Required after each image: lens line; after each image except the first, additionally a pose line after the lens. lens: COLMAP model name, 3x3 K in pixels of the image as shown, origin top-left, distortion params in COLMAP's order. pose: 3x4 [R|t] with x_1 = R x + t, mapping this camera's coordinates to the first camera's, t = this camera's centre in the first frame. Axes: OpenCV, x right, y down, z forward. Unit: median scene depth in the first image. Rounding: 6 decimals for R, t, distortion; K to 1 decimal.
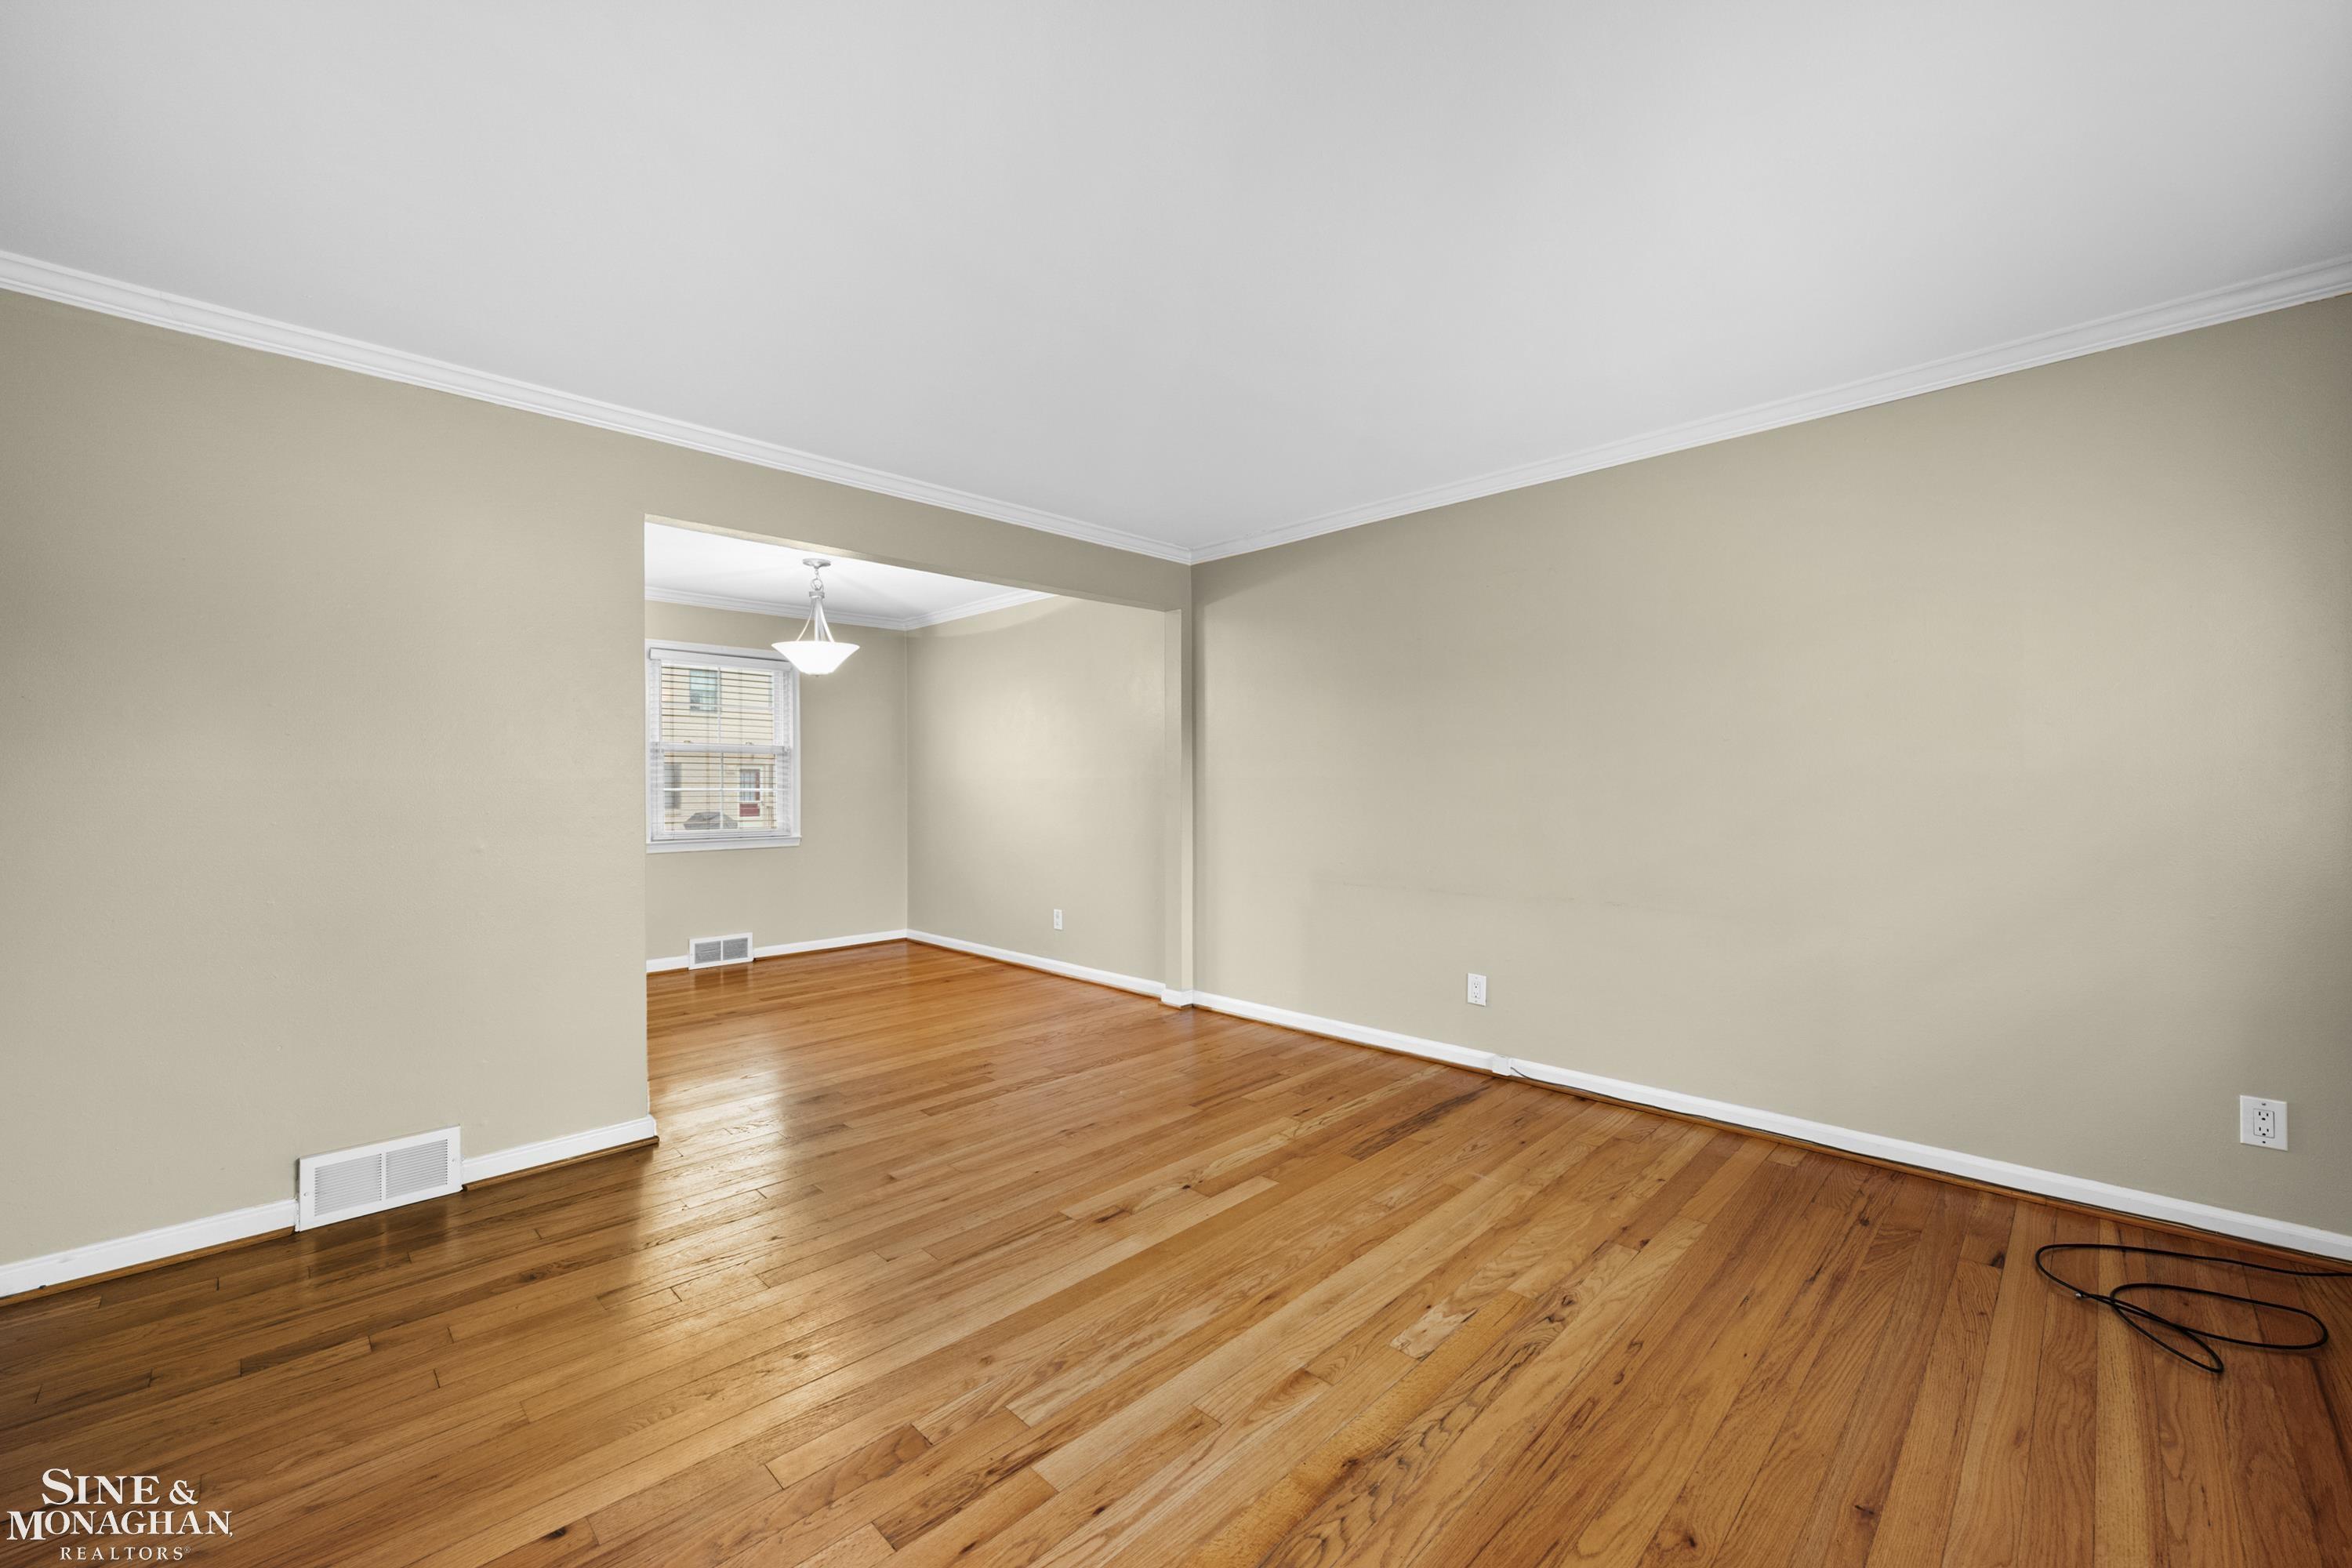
lens RADIAL K [[950.4, 0, 1180.1], [0, 950.4, 781.7], [0, 0, 1]] dist [-0.000699, 0.000003]
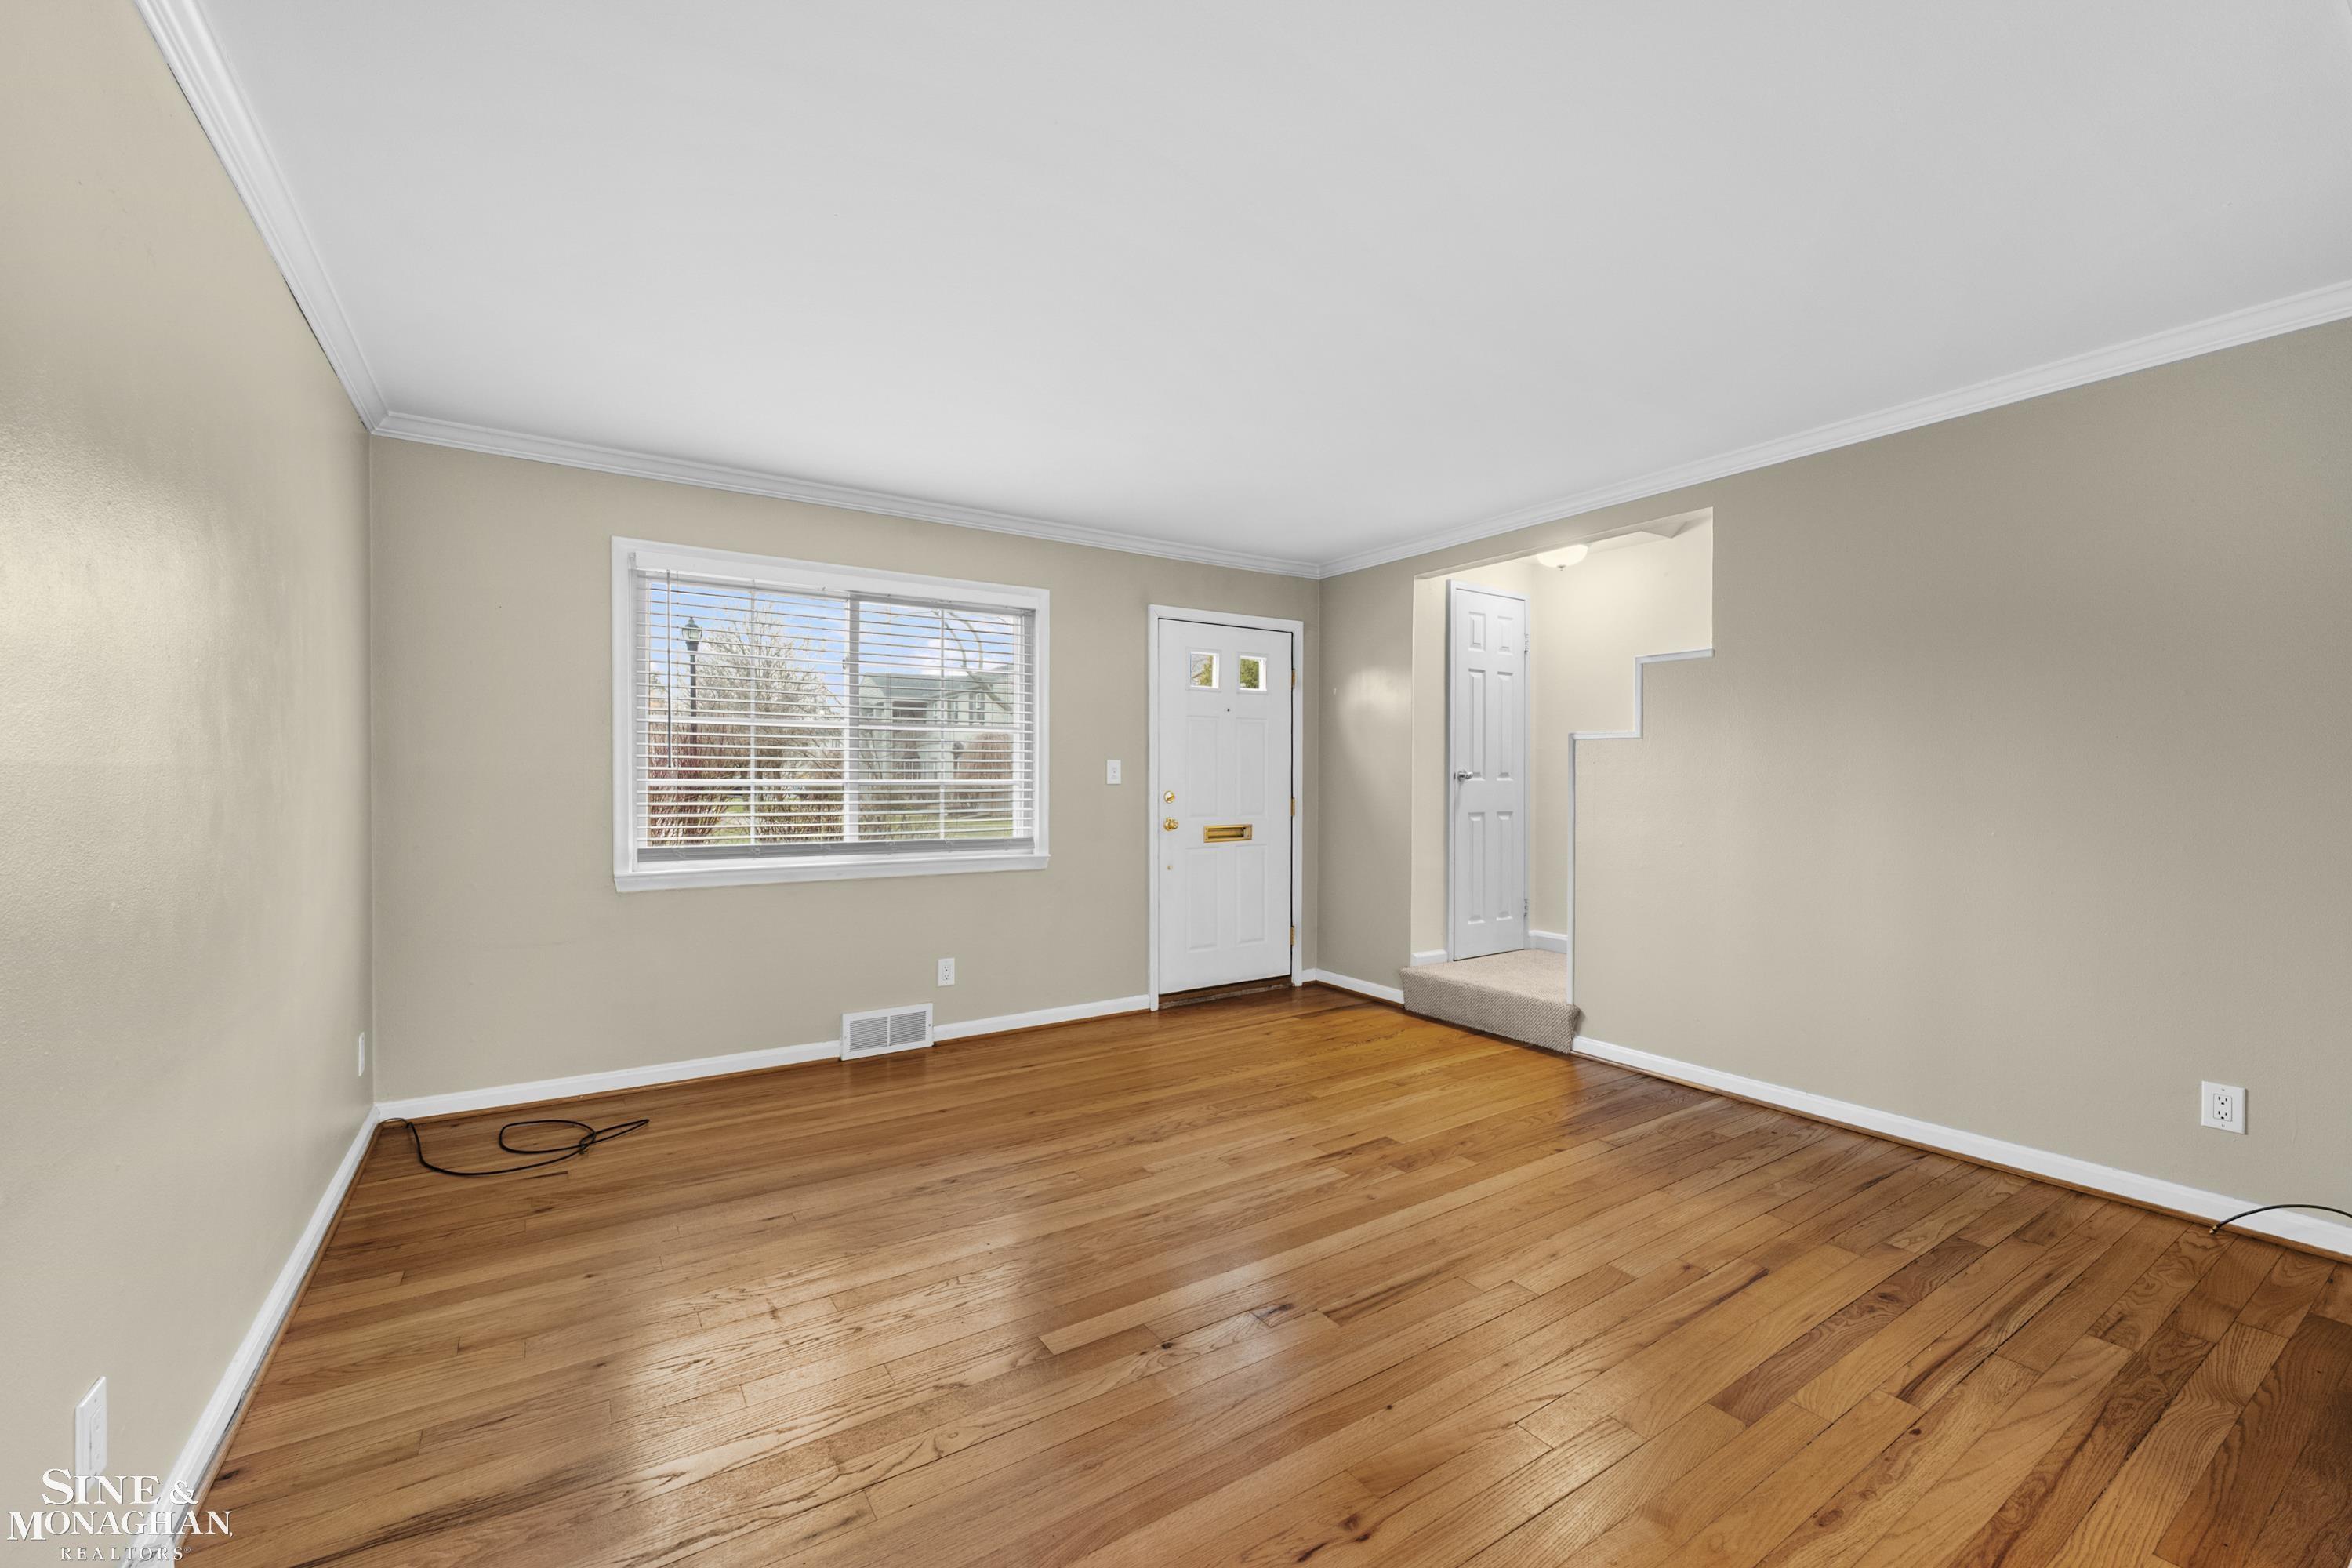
lens RADIAL K [[950.4, 0, 1169.5], [0, 950.4, 787.2], [0, 0, 1]] dist [-0.000699, 0.000003]
pose [[-0.977126, 0.001787, 0.212656, -0.206440], [0.002709, 0.999988, 0.004046, 0.002651], [-0.212646, 0.004529, -0.977119, 2.361853]]
